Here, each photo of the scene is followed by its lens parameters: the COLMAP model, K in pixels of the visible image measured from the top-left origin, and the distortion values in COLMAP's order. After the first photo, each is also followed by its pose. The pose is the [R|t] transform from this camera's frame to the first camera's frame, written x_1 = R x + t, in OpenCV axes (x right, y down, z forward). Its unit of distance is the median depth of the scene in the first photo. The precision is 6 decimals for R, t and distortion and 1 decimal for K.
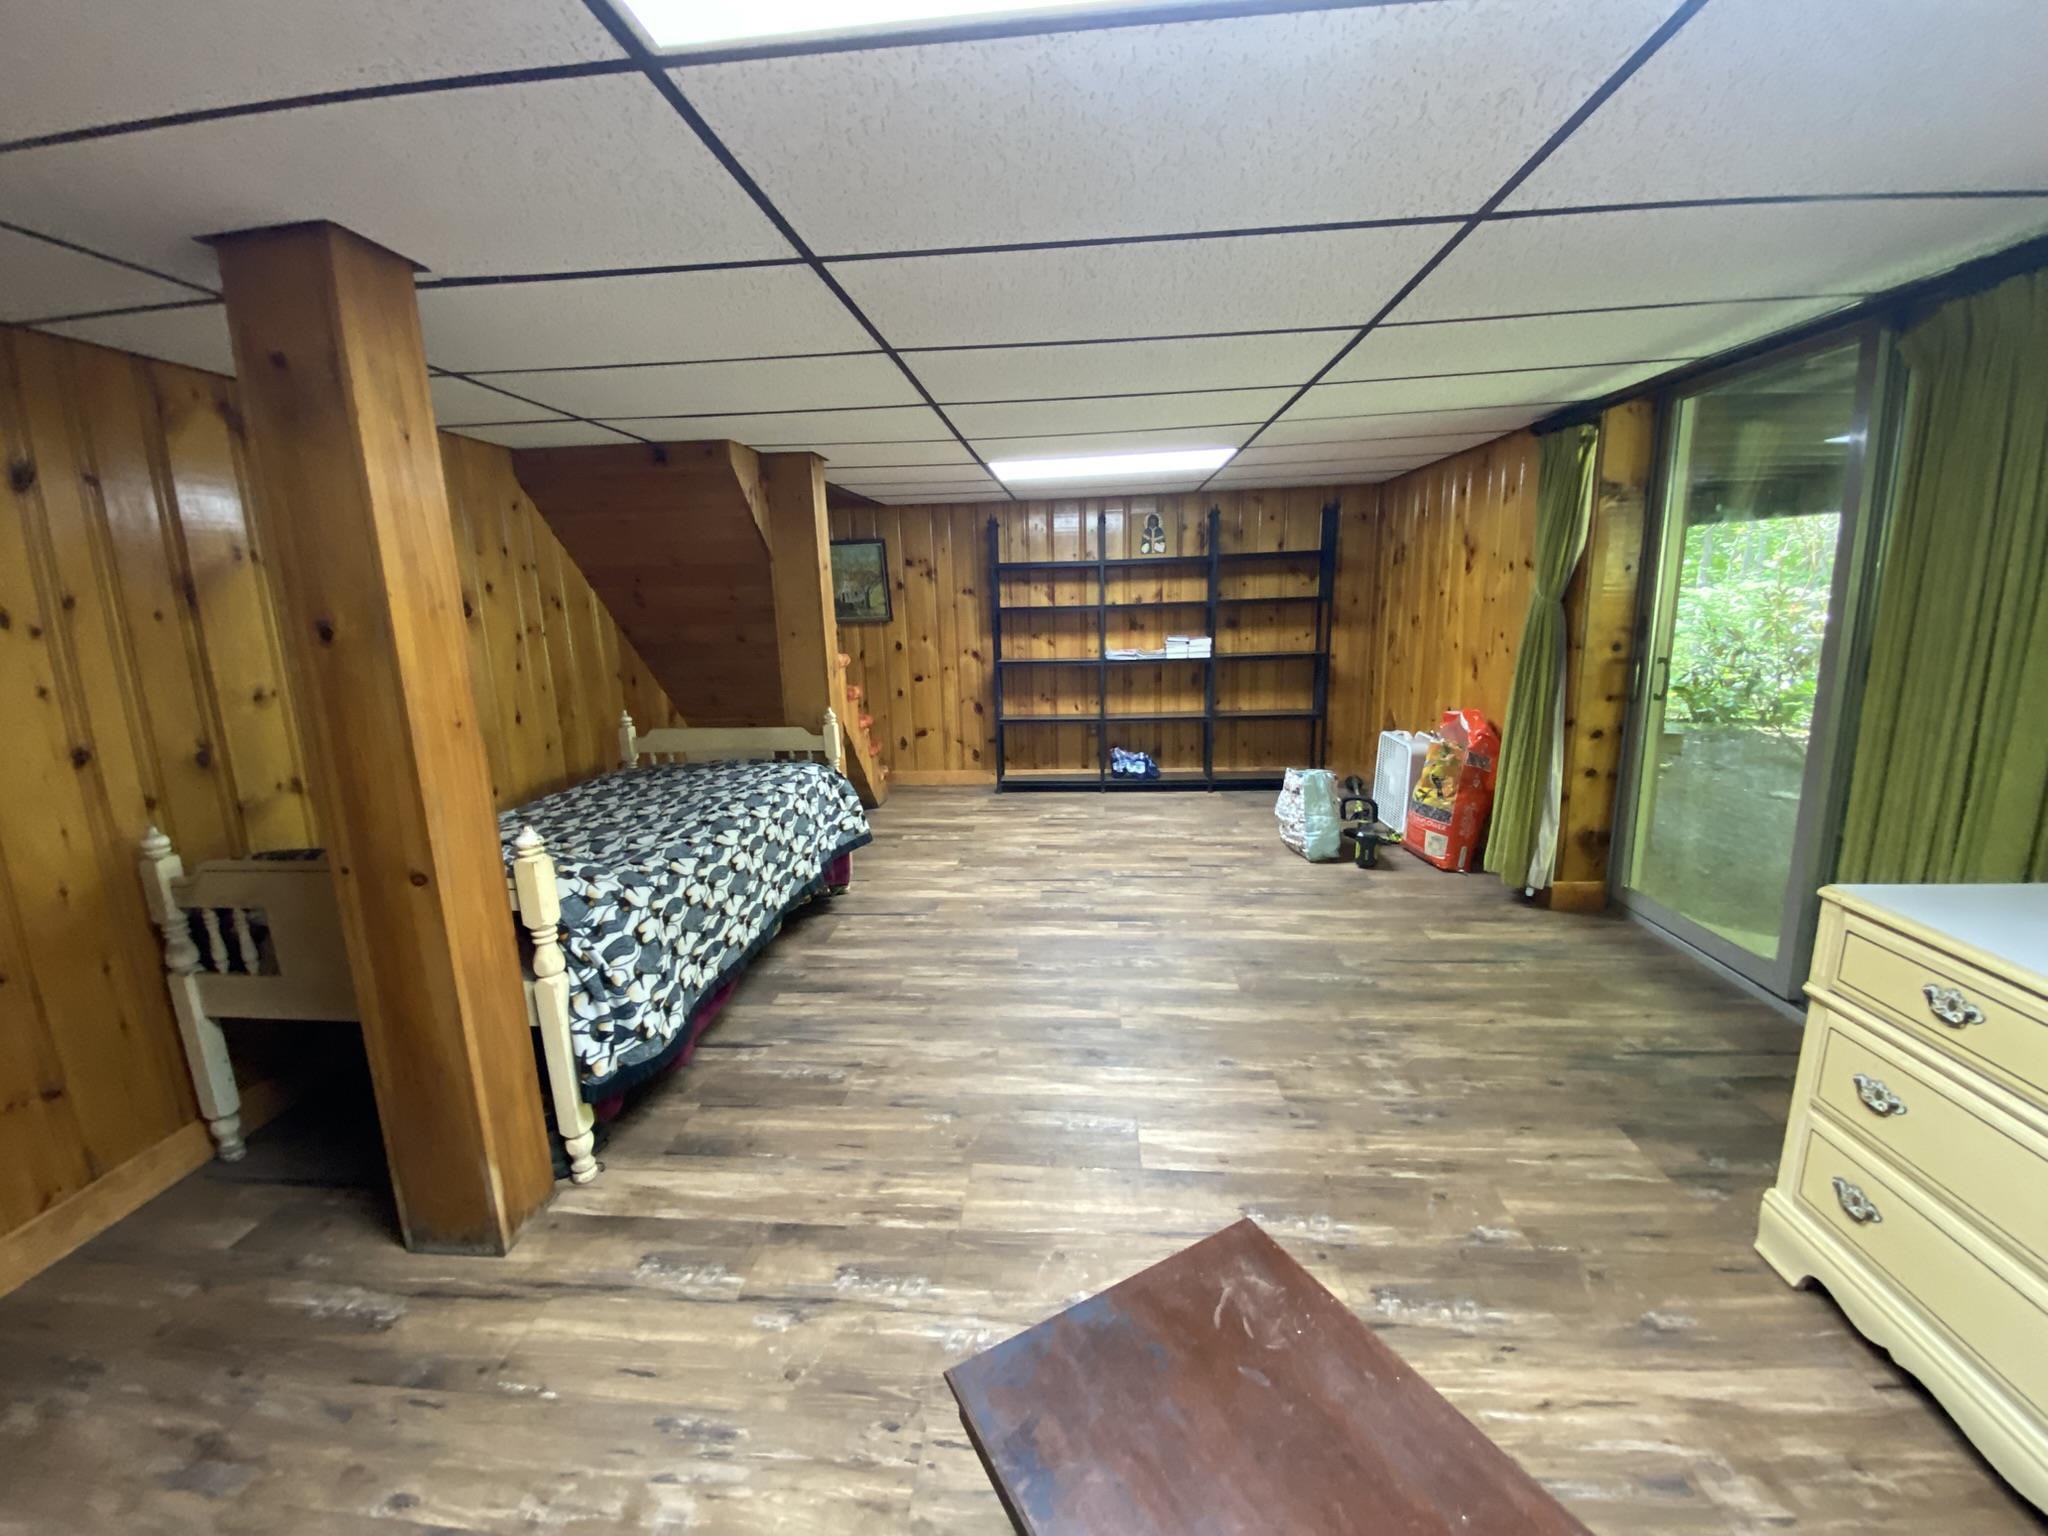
lens RADIAL K [[823.4, 0, 1038.2], [0, 823.4, 761.8], [0, 0, 1]] dist [-0.000170, -0.023758]
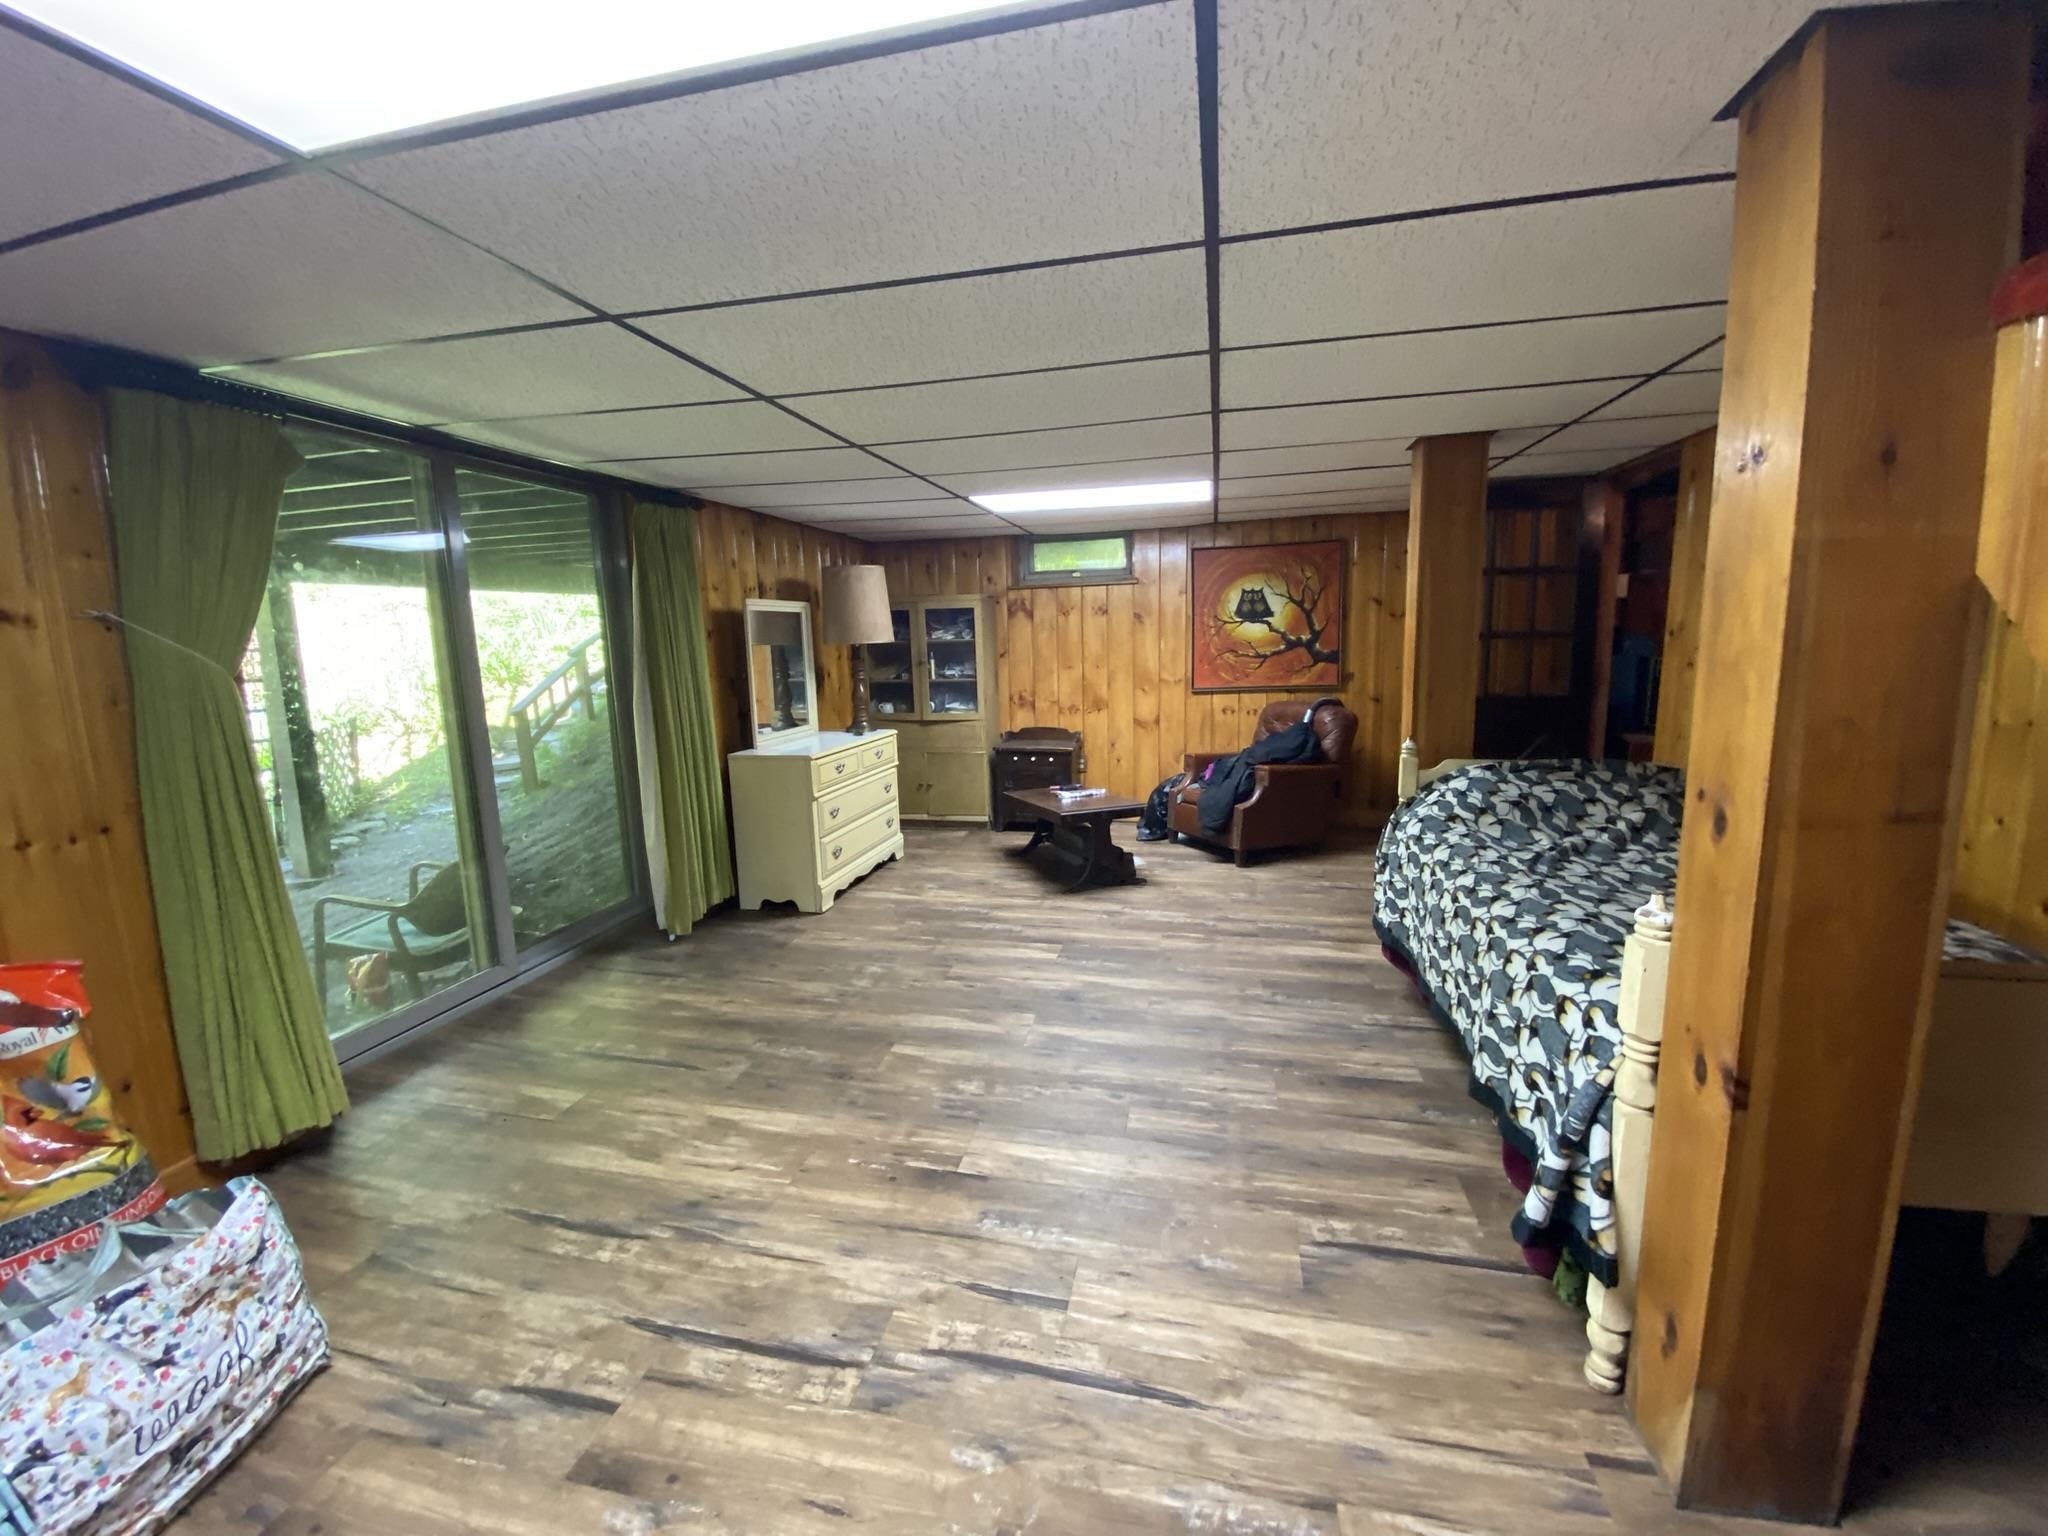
lens RADIAL K [[823.4, 0, 1038.2], [0, 823.4, 761.8], [0, 0, 1]] dist [-0.000170, -0.023758]
pose [[-0.987748, 0.029976, 0.153151, -0.076346], [0.080200, 0.939373, 0.333386, -0.347227], [-0.133873, 0.341584, -0.930268, 1.818018]]
